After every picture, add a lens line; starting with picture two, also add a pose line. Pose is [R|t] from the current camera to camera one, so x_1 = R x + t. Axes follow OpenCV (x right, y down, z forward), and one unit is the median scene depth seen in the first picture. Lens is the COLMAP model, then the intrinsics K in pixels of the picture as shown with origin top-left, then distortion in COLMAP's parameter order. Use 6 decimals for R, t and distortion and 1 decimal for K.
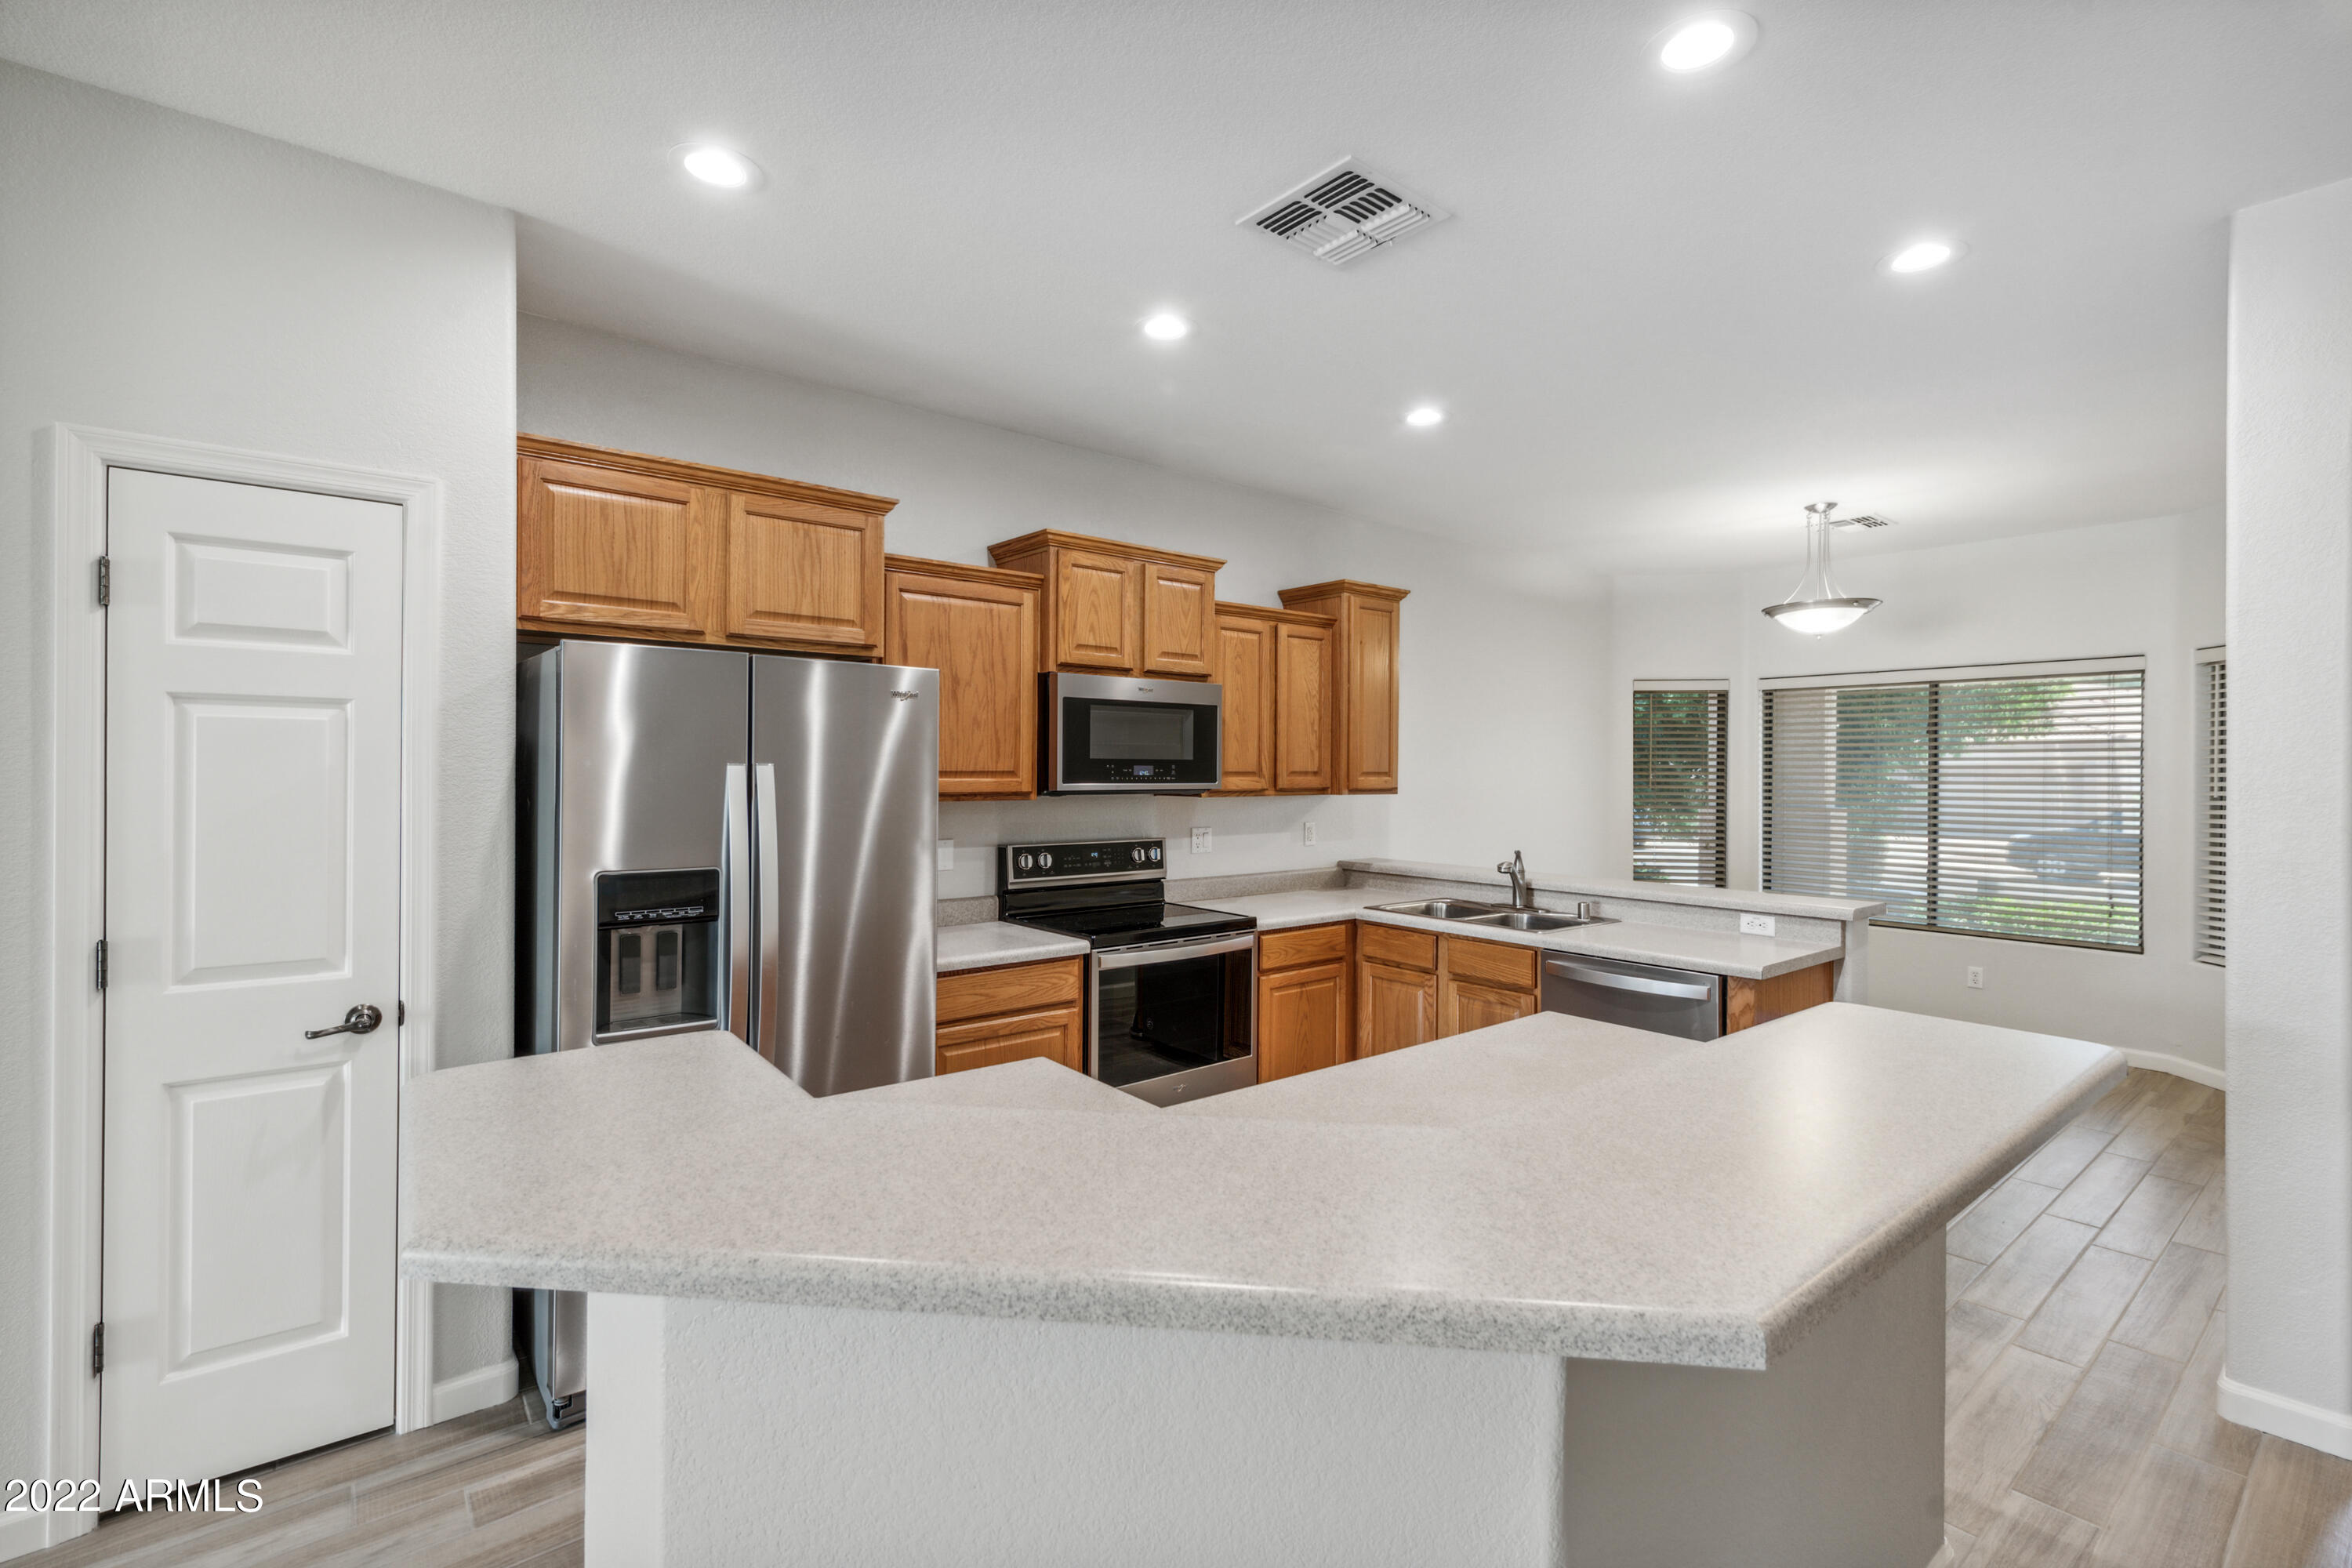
lens RADIAL K [[1042.2, 0, 1180.6], [0, 1042.2, 778.0], [0, 0, 1]] dist [0.003607, 0.000327]
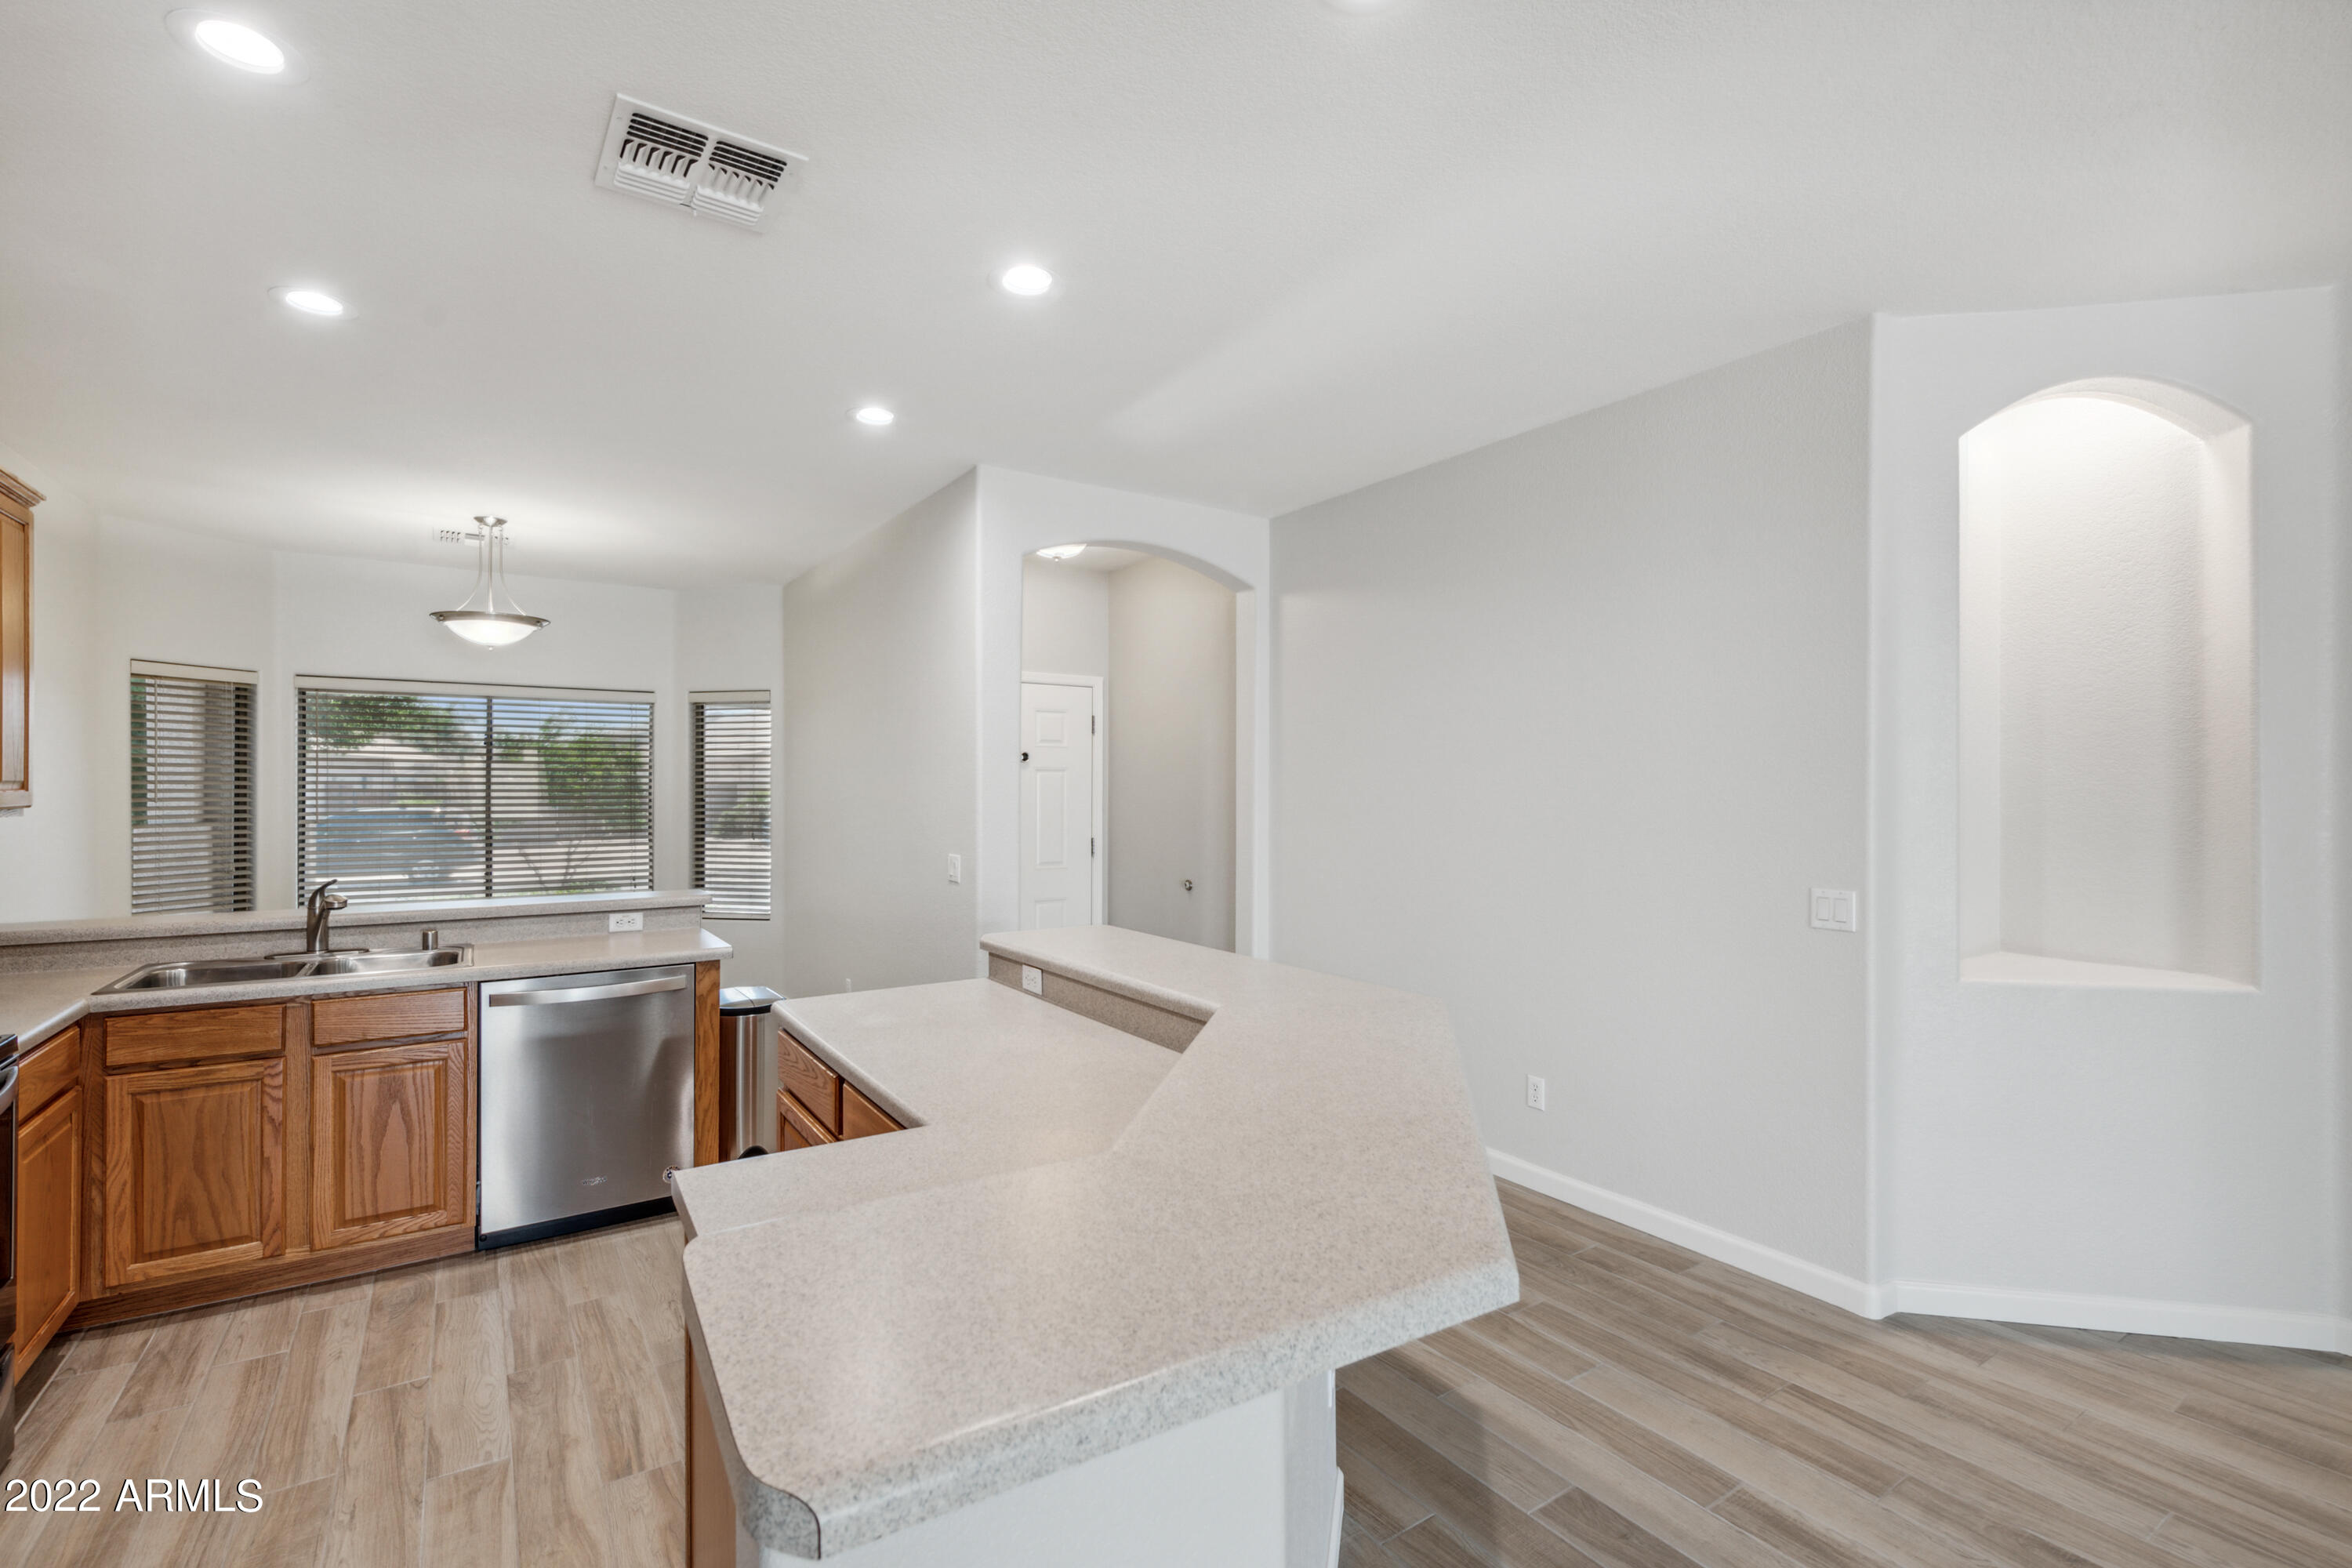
lens RADIAL K [[1042.2, 0, 1180.6], [0, 1042.2, 778.0], [0, 0, 1]] dist [0.003607, 0.000327]
pose [[0.091696, 0.003300, 0.995782, -0.338545], [0.006766, 0.999969, -0.003936, -0.000106], [-0.995764, 0.007098, 0.091671, 0.238308]]
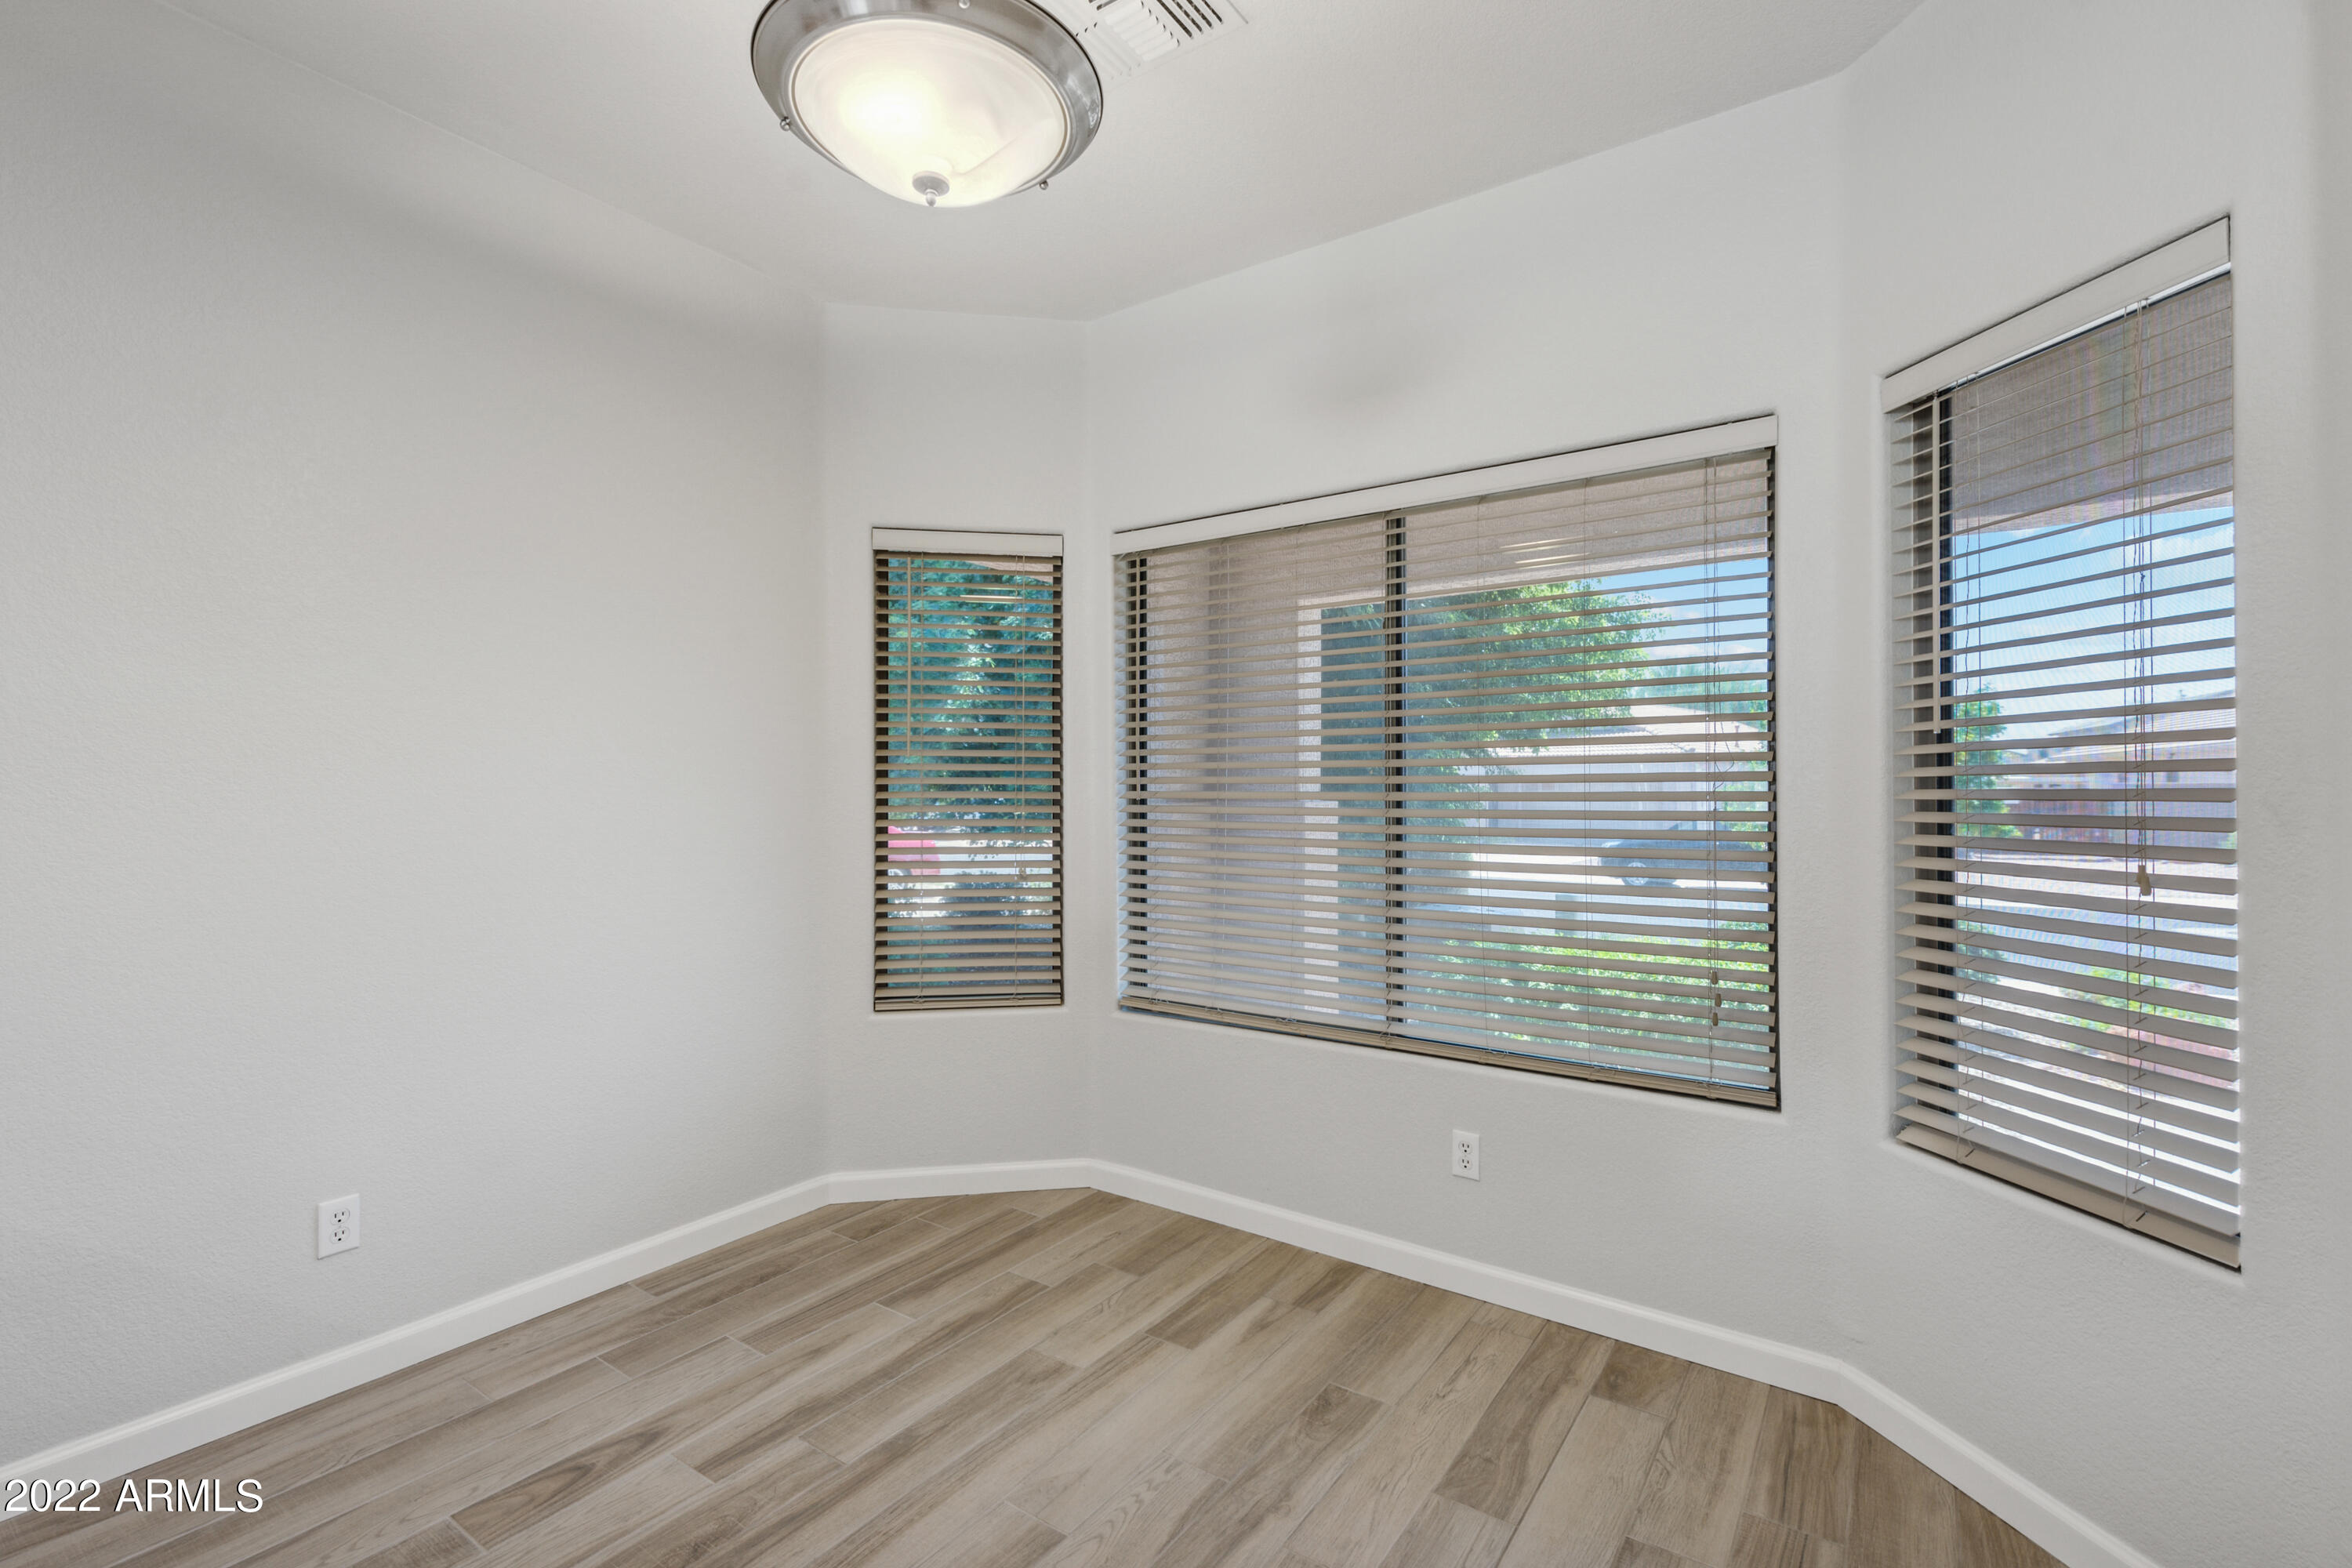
lens RADIAL K [[1042.2, 0, 1180.6], [0, 1042.2, 778.0], [0, 0, 1]] dist [0.003607, 0.000327]
pose [[0.966874, 0.002224, 0.255245, 0.617020], [0.002197, 0.999852, -0.017035, 0.041605], [-0.255245, 0.017031, 0.966726, 0.694913]]
